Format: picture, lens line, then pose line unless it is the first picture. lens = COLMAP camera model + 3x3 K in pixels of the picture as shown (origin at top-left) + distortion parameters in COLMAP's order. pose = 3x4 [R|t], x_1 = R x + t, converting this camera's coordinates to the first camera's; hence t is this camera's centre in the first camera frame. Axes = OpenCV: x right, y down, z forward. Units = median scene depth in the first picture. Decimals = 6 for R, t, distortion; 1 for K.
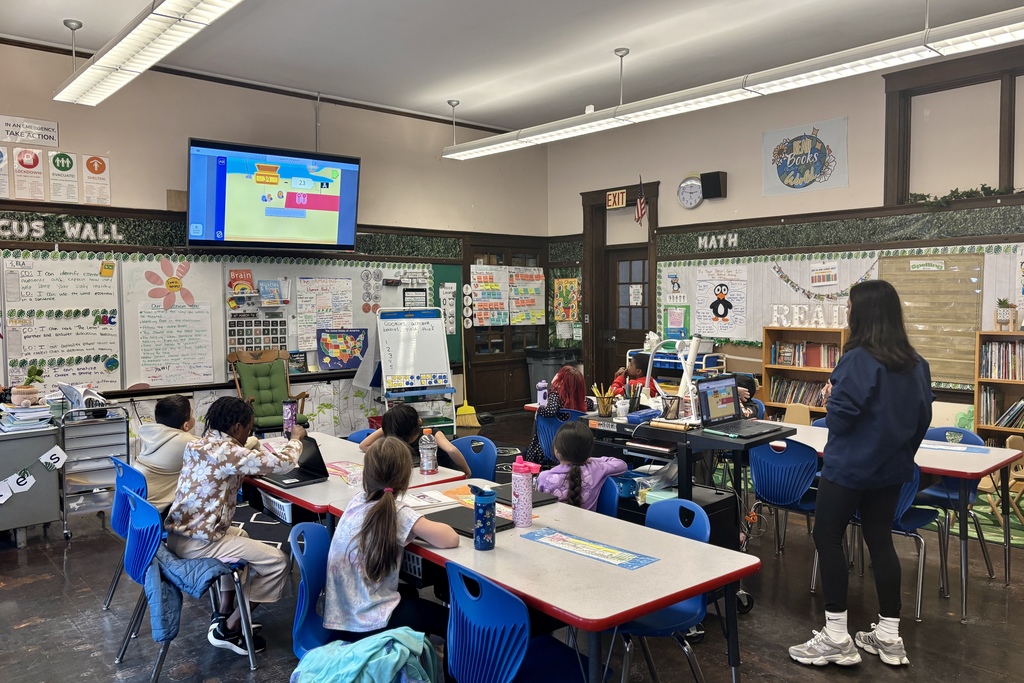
lens RADIAL K [[781.7, 0, 512.0], [0, 781.7, 341.5], [0, 0, 1]] dist [0.383299, 0.000166]
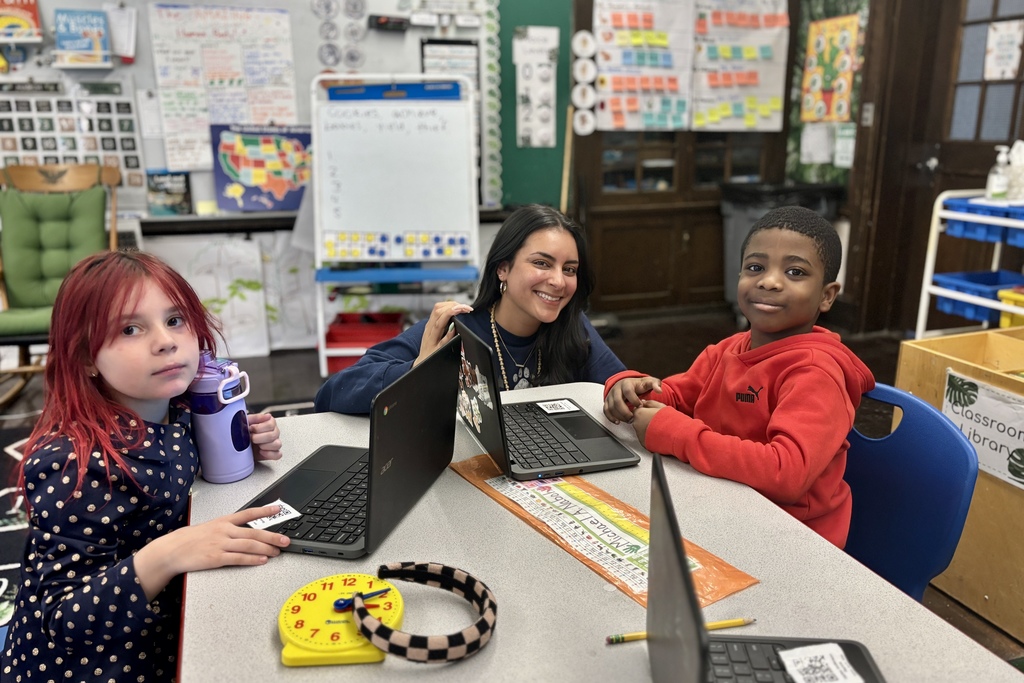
lens RADIAL K [[865.1, 0, 513.8], [0, 865.1, 371.6], [0, 0, 1]] dist [0.017188, 0.001796]
pose [[0.924659, 0.112319, -0.363853, 0.117085], [-0.027784, 0.972862, 0.229710, 0.004049], [0.379780, -0.202294, 0.902687, 0.529381]]
